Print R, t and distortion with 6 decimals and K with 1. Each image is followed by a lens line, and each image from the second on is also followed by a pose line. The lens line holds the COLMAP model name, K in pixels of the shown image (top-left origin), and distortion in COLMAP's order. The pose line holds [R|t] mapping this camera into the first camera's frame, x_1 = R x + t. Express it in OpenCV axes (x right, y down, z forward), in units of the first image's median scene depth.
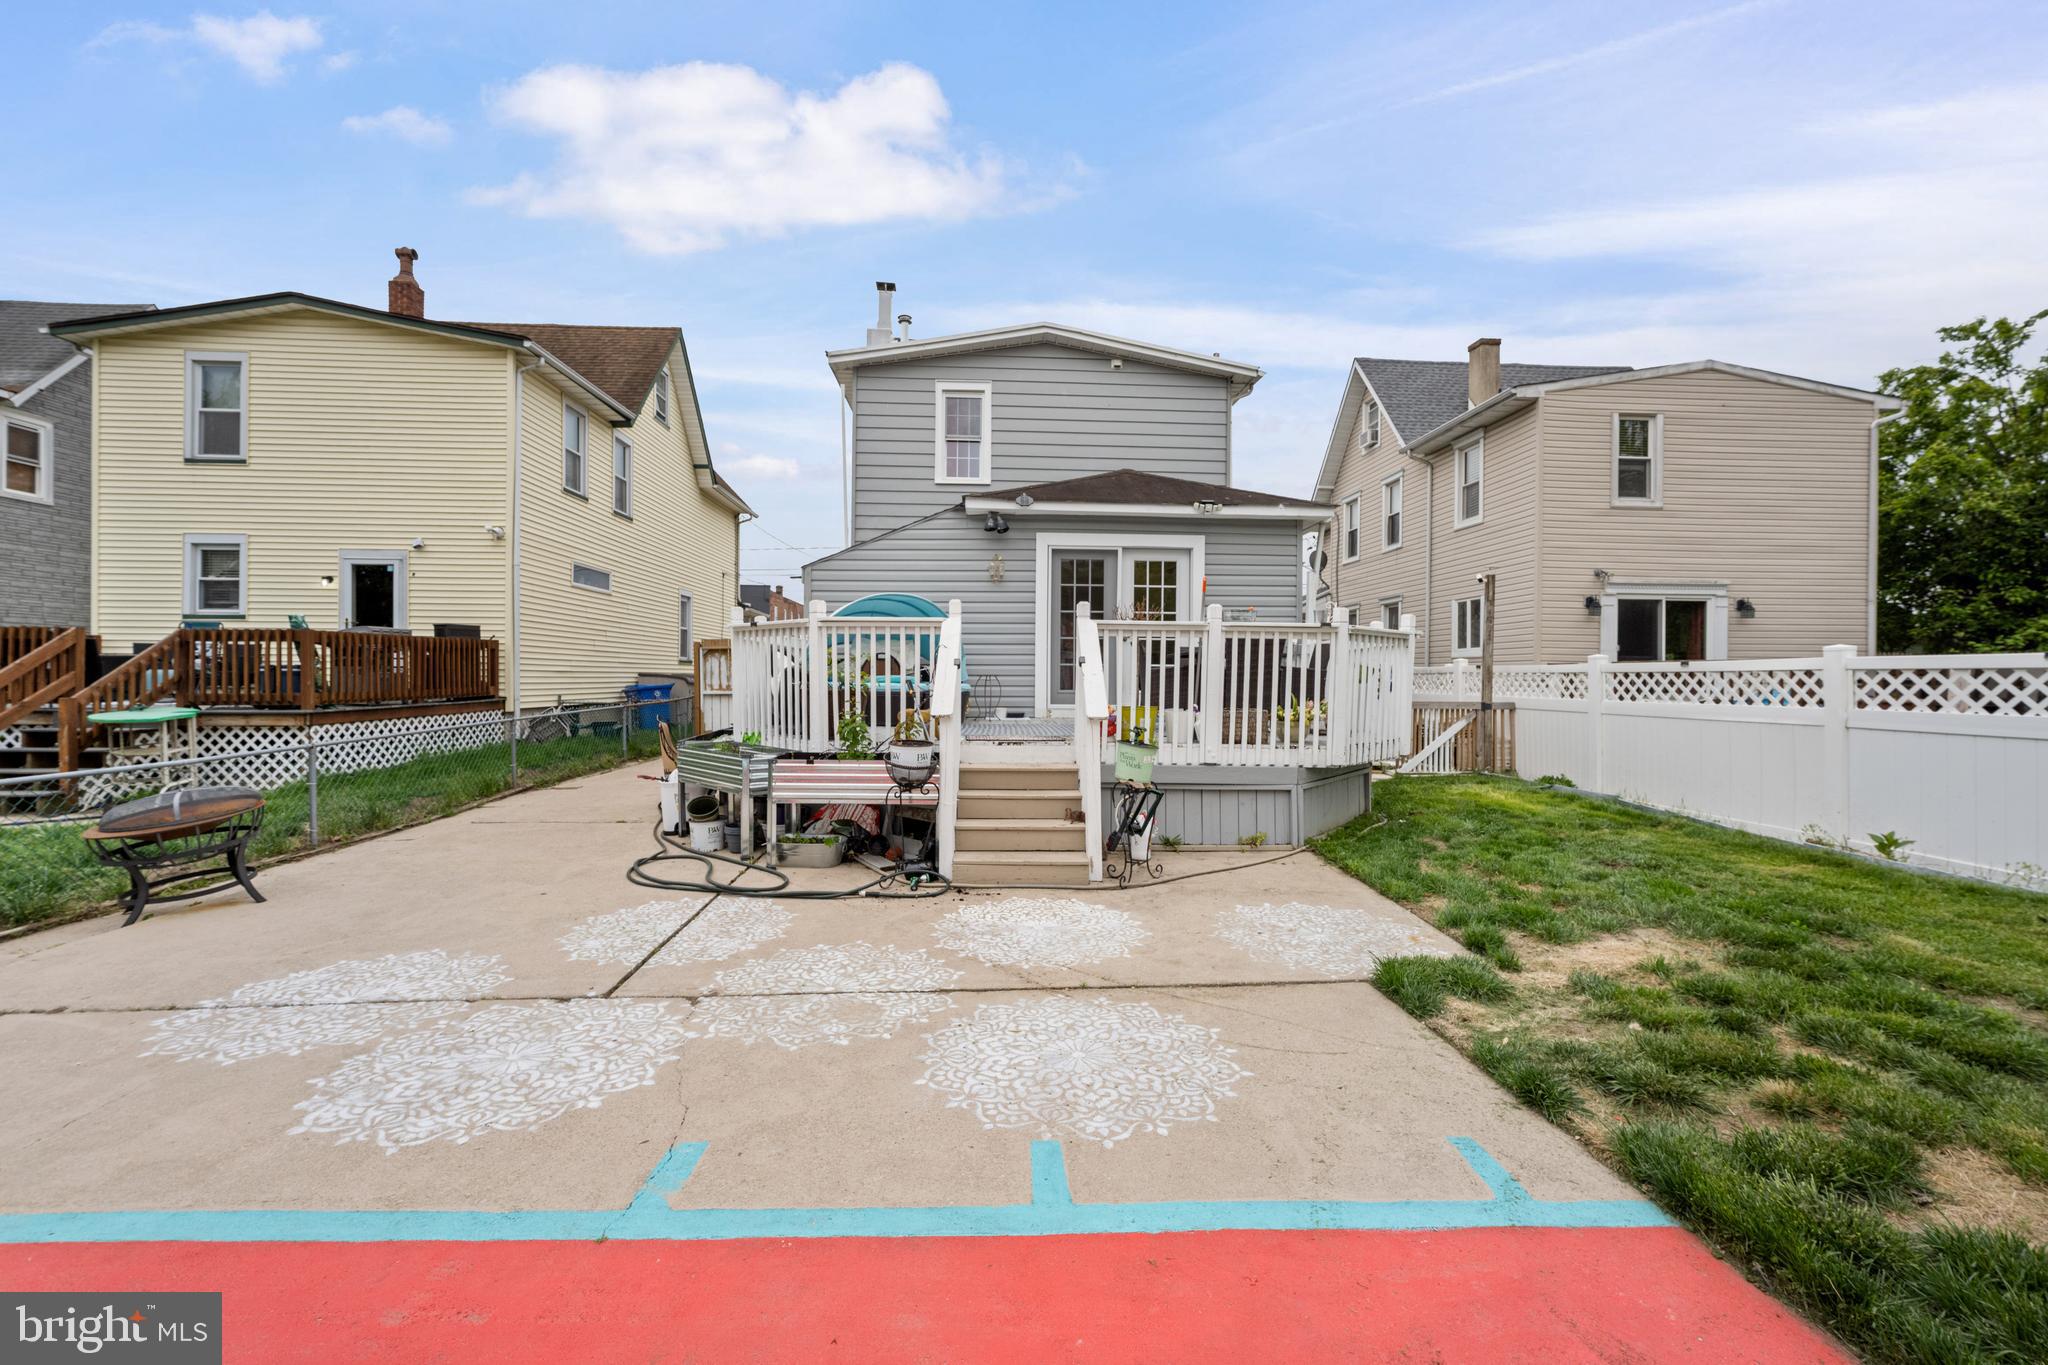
lens RADIAL K [[809.5, 0, 1023.8], [0, 809.5, 677.7], [0, 0, 1]] dist [0.001316, -0.000013]
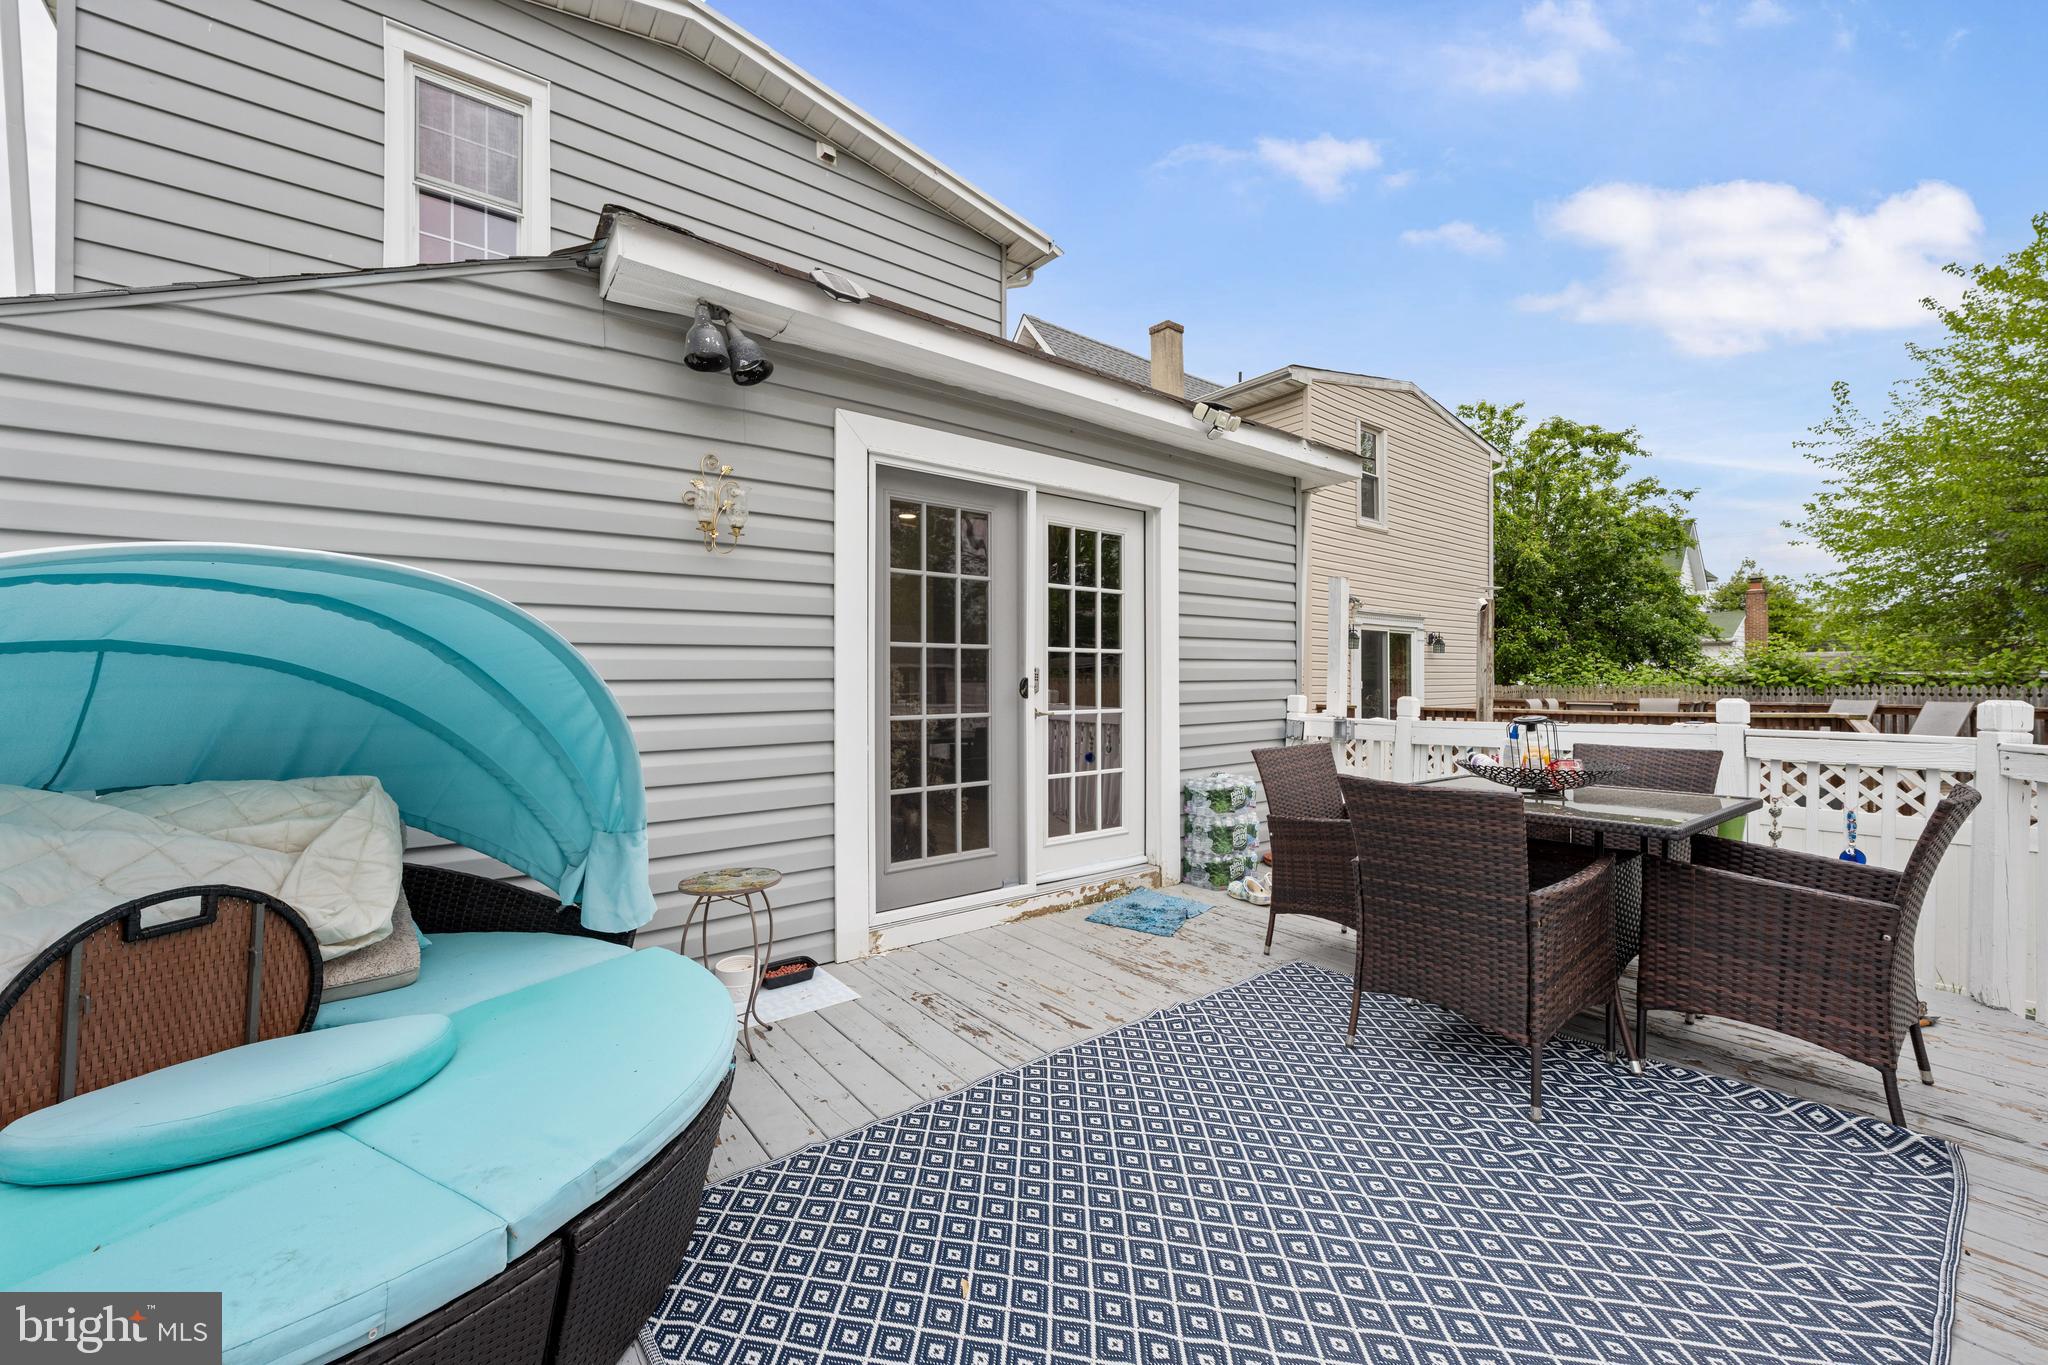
lens RADIAL K [[809.5, 0, 1019.2], [0, 809.5, 681.4], [0, 0, 1]] dist [0.001316, -0.000013]
pose [[0.818560, -0.010974, 0.574317, -0.083725], [0.011294, 0.999932, 0.003010, -0.048358], [-0.574310, 0.004022, 0.818628, 0.495234]]
